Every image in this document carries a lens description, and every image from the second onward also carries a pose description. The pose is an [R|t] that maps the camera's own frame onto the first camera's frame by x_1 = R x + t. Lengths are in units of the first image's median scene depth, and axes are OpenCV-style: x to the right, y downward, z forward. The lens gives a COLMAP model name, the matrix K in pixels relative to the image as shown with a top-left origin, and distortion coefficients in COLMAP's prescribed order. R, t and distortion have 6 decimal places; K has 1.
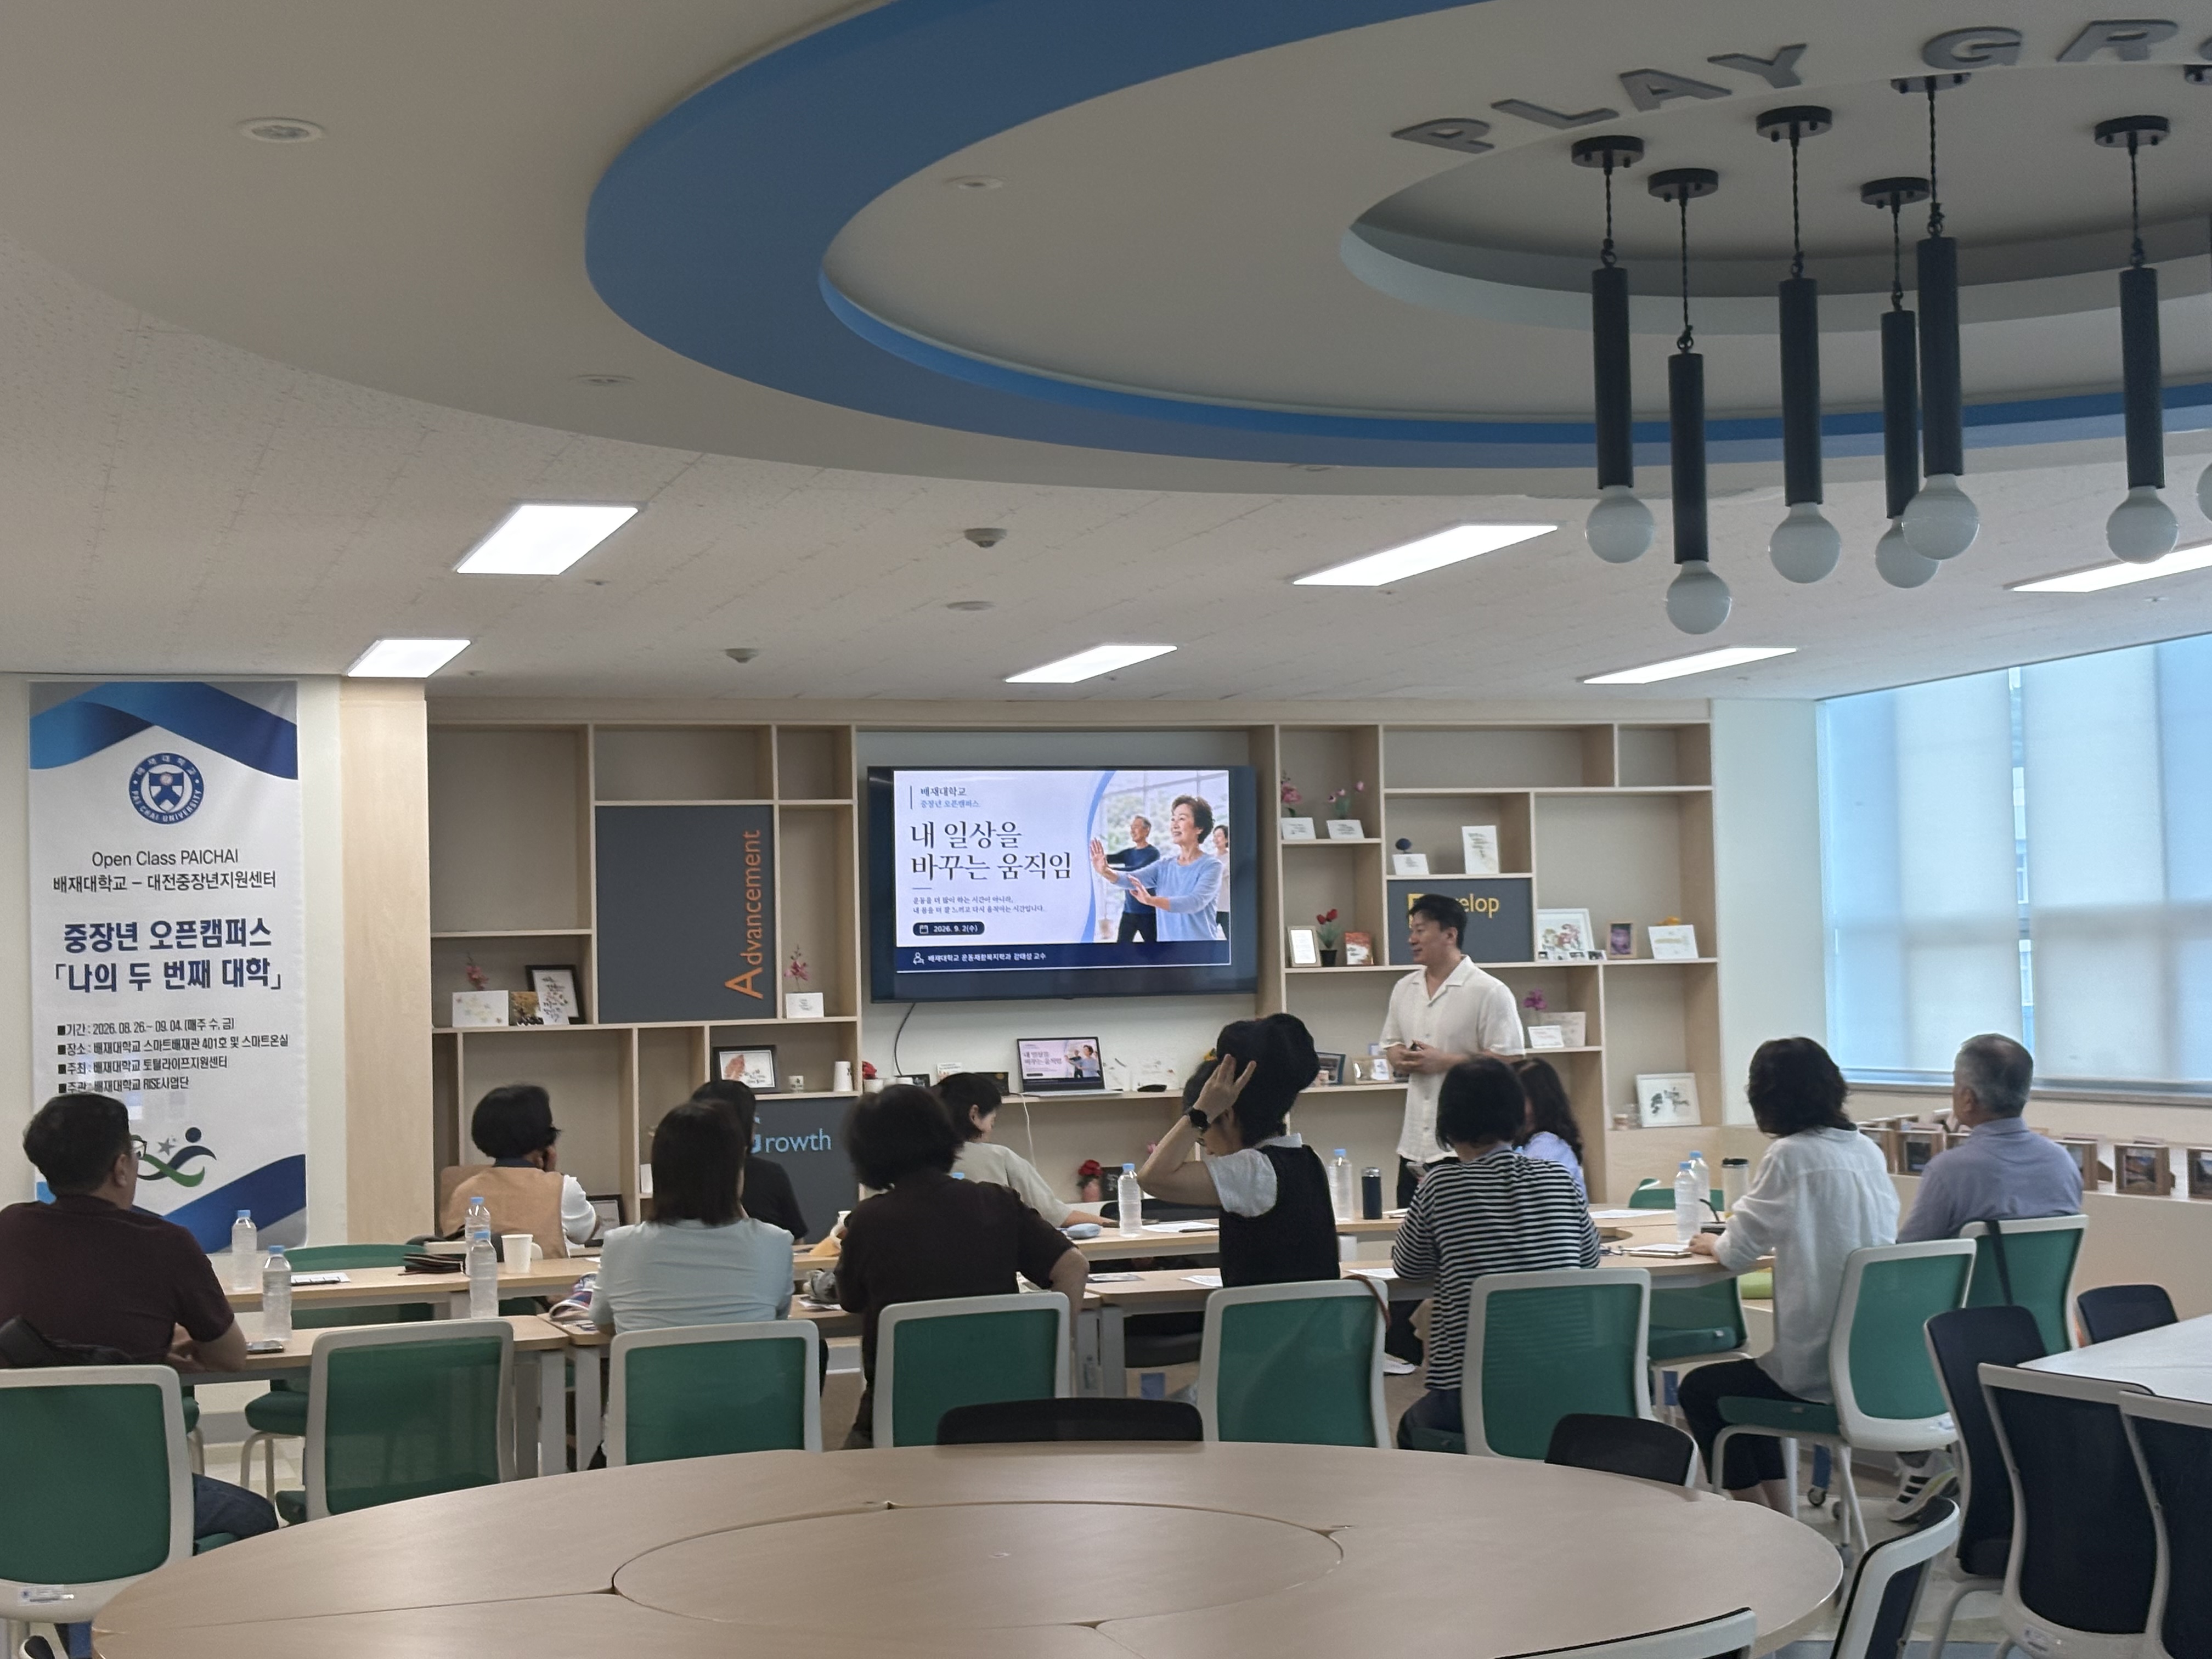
lens RADIAL K [[3301.0, 0, 1166.4], [0, 3301.0, 831.3], [0, 0, 1]] dist [0.293639, -1.106367]
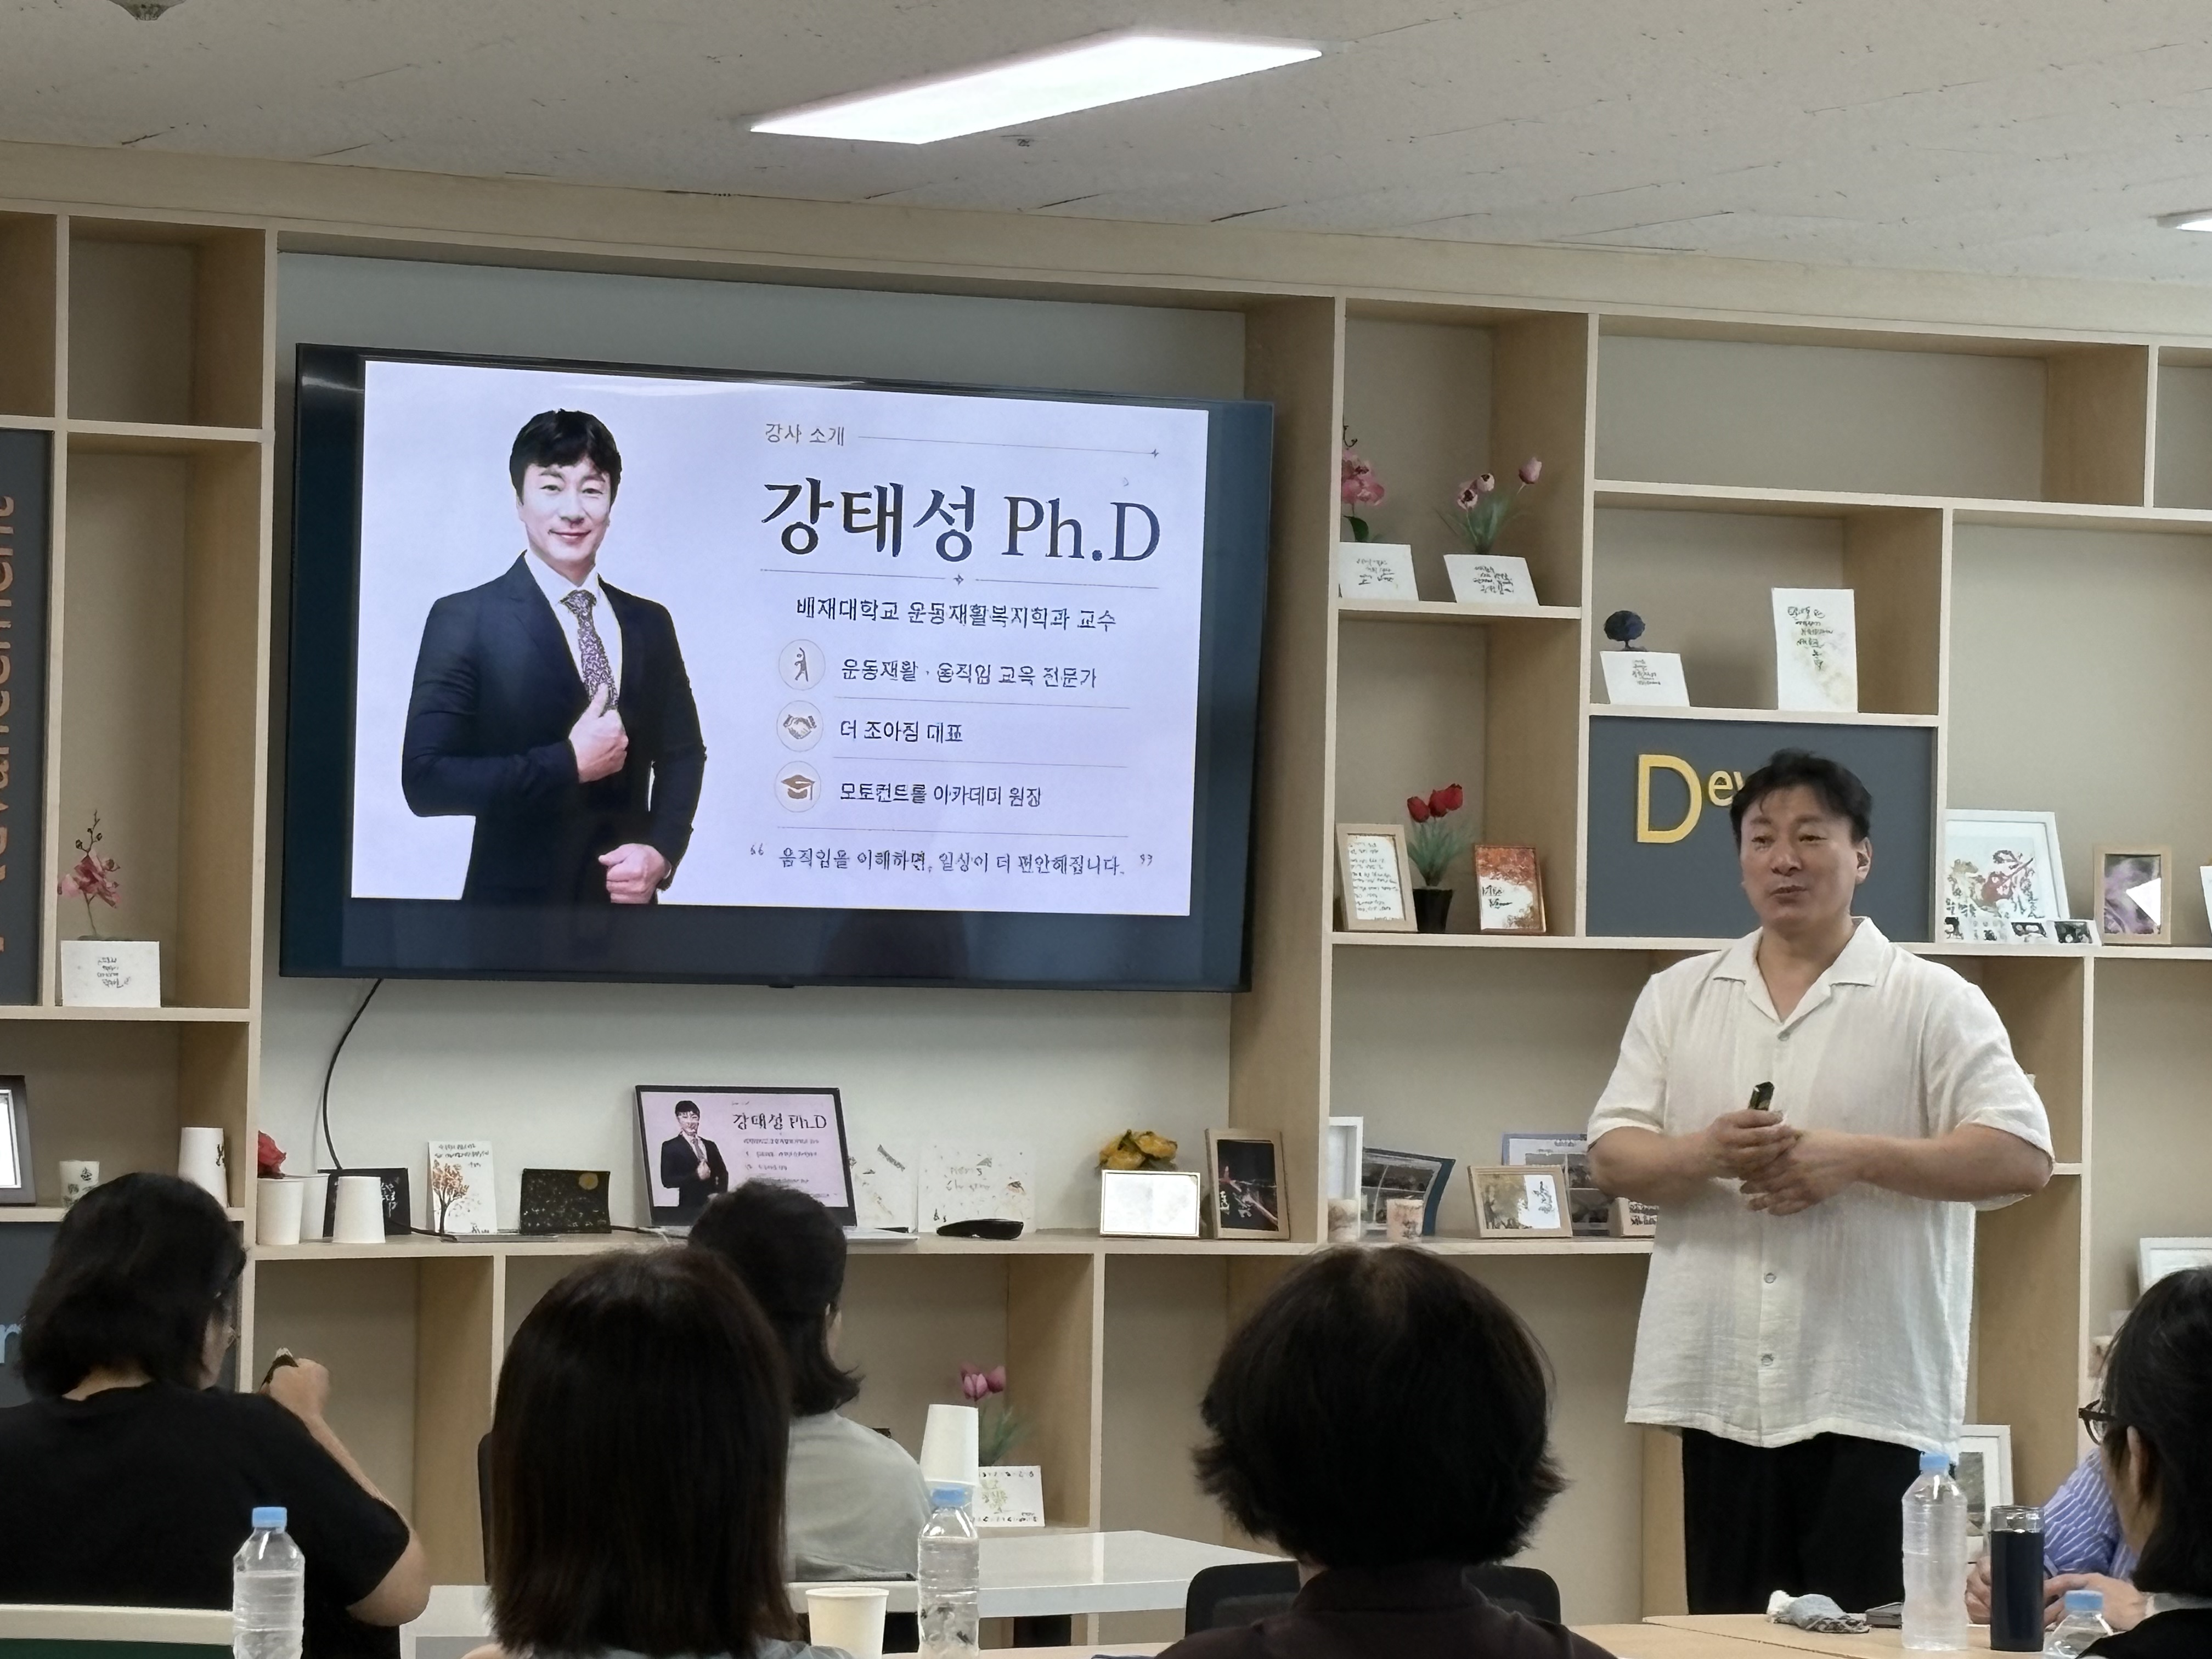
lens RADIAL K [[7305.0, 0, 1106.0], [0, 7305.0, 829.5], [0, 0, 1]] dist [0.306652, -0.838666]
pose [[0.990798, 0.046501, 0.127108, -0.116553], [-0.050181, 0.998404, 0.025908, 0.010315], [-0.125701, -0.032048, 0.991550, 0.186265]]
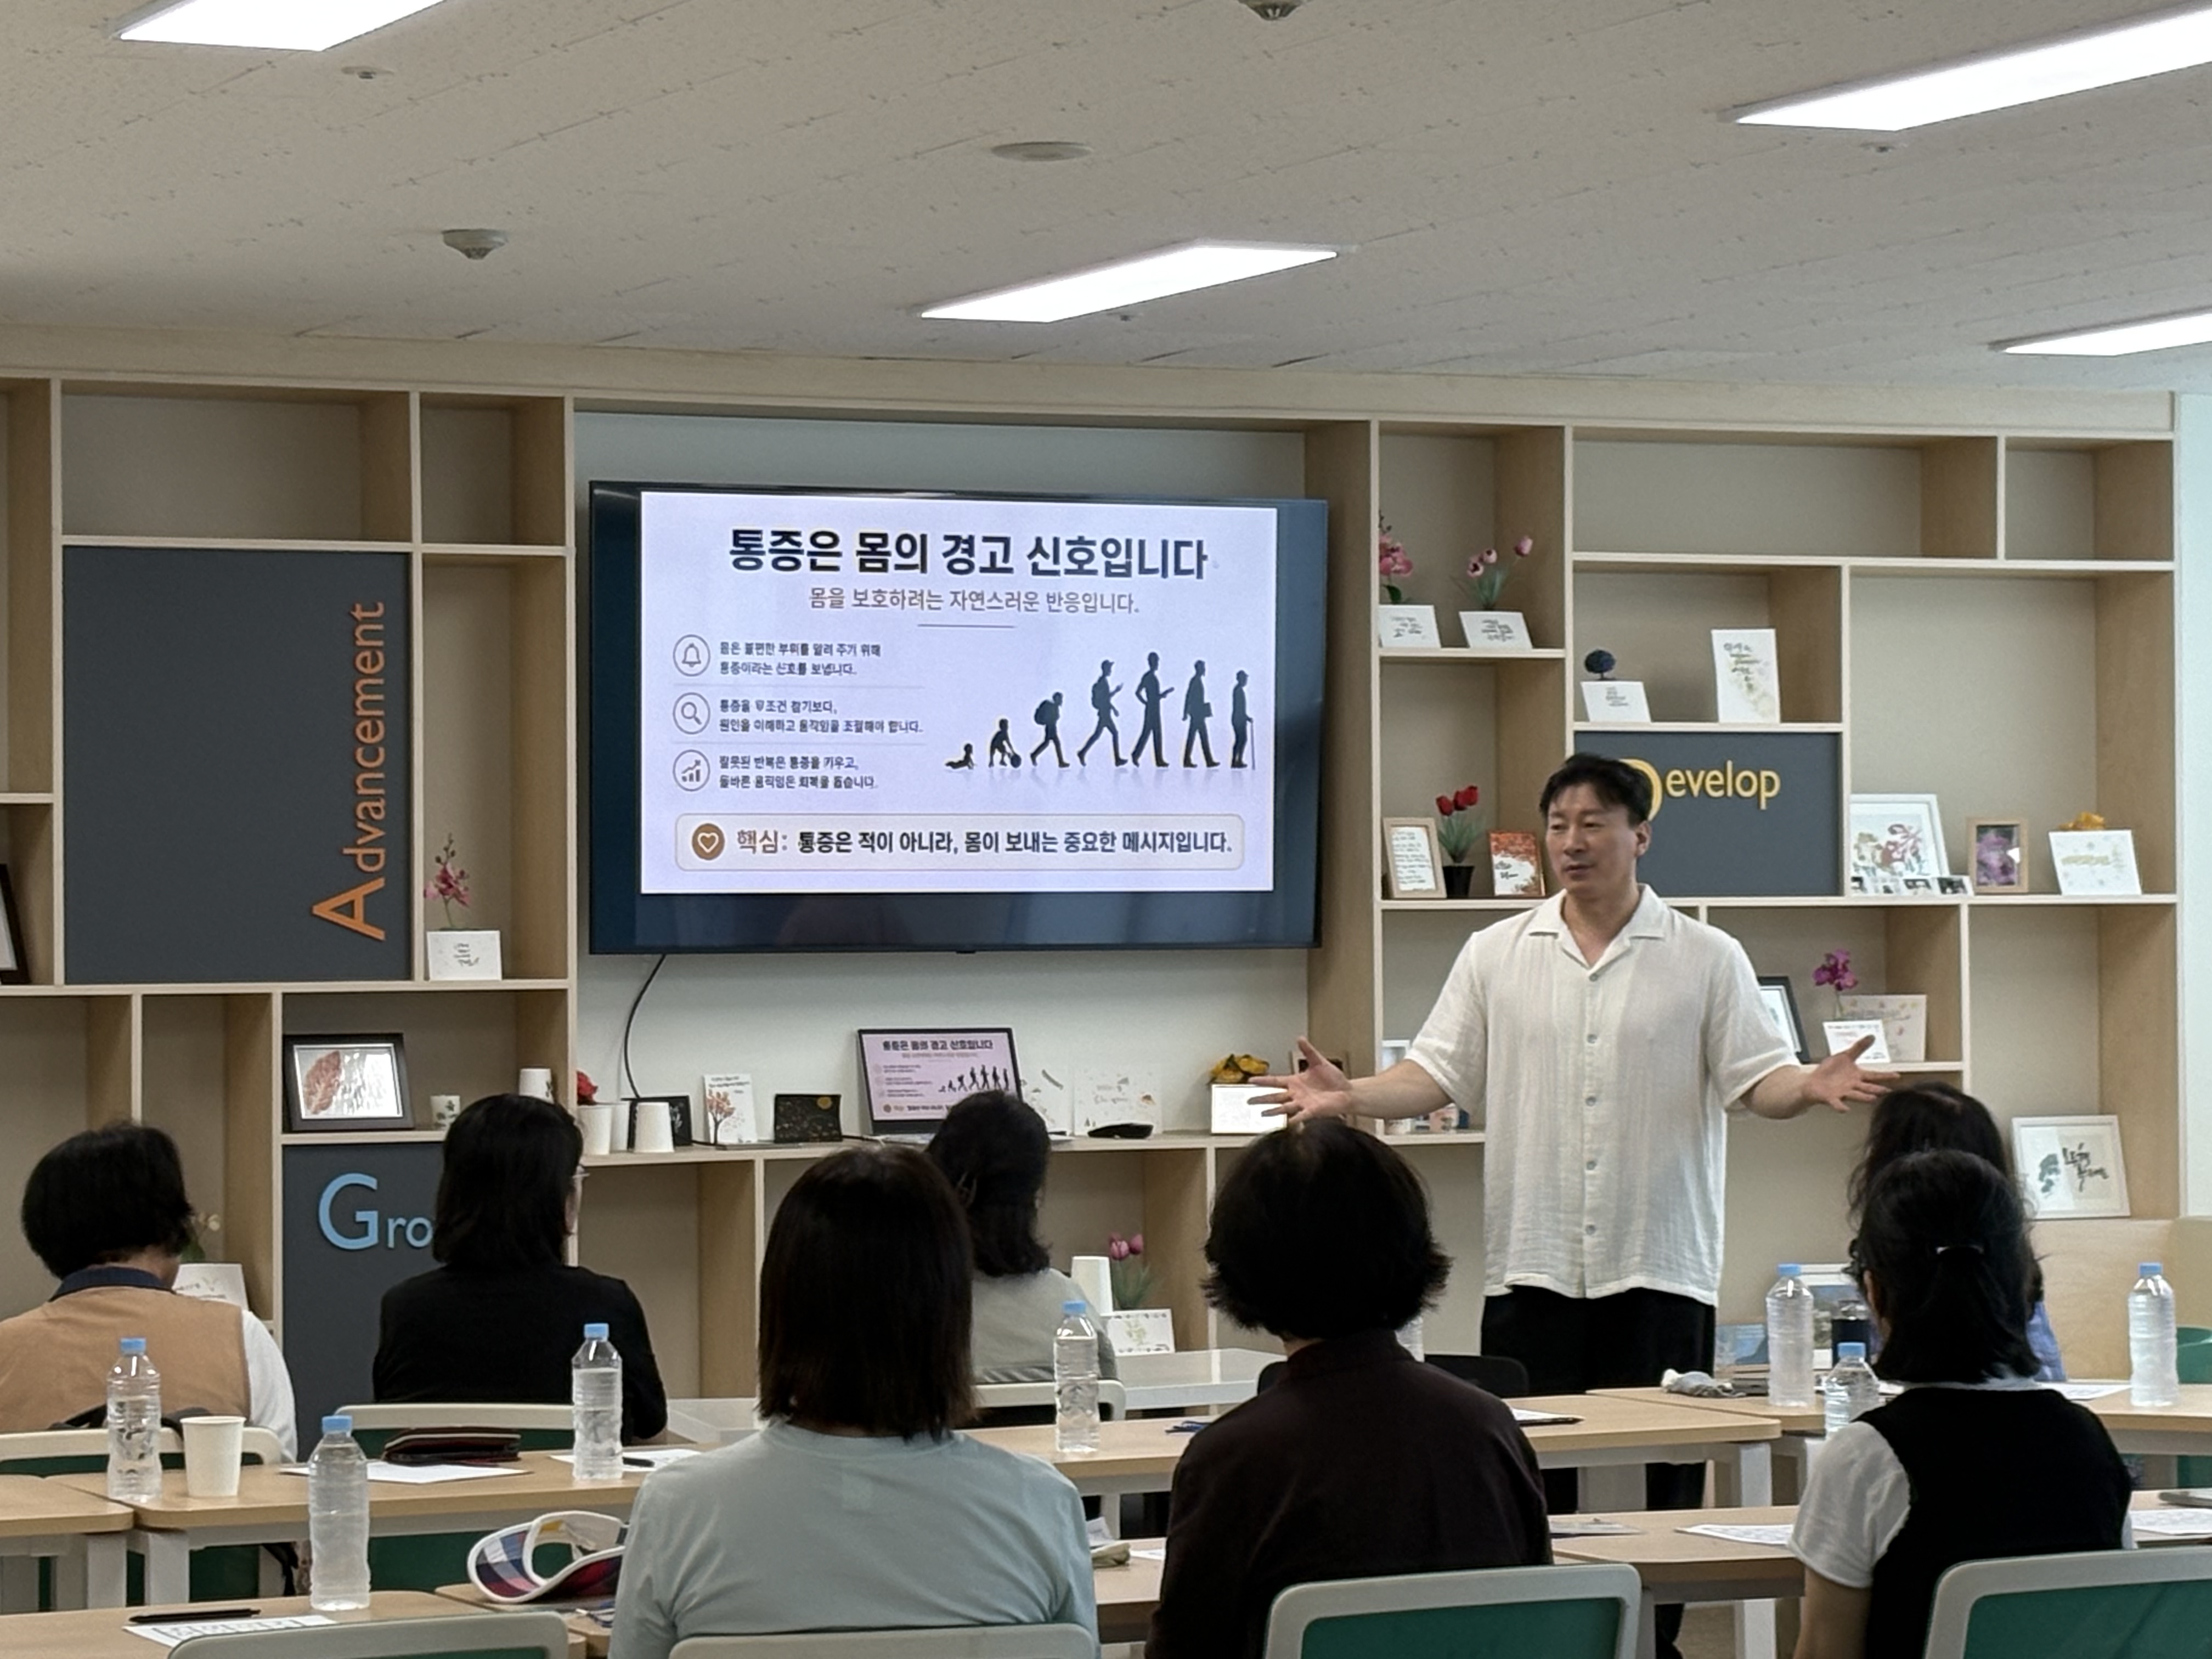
lens RADIAL K [[6143.3, 0, 1106.0], [0, 6143.3, 829.5], [0, 0, 1]] dist [0.318493, -1.675581]
pose [[0.994744, 0.019765, 0.100471, -0.119562], [-0.022729, 0.999337, 0.028438, 0.005386], [-0.099843, -0.030572, 0.994533, 0.073133]]
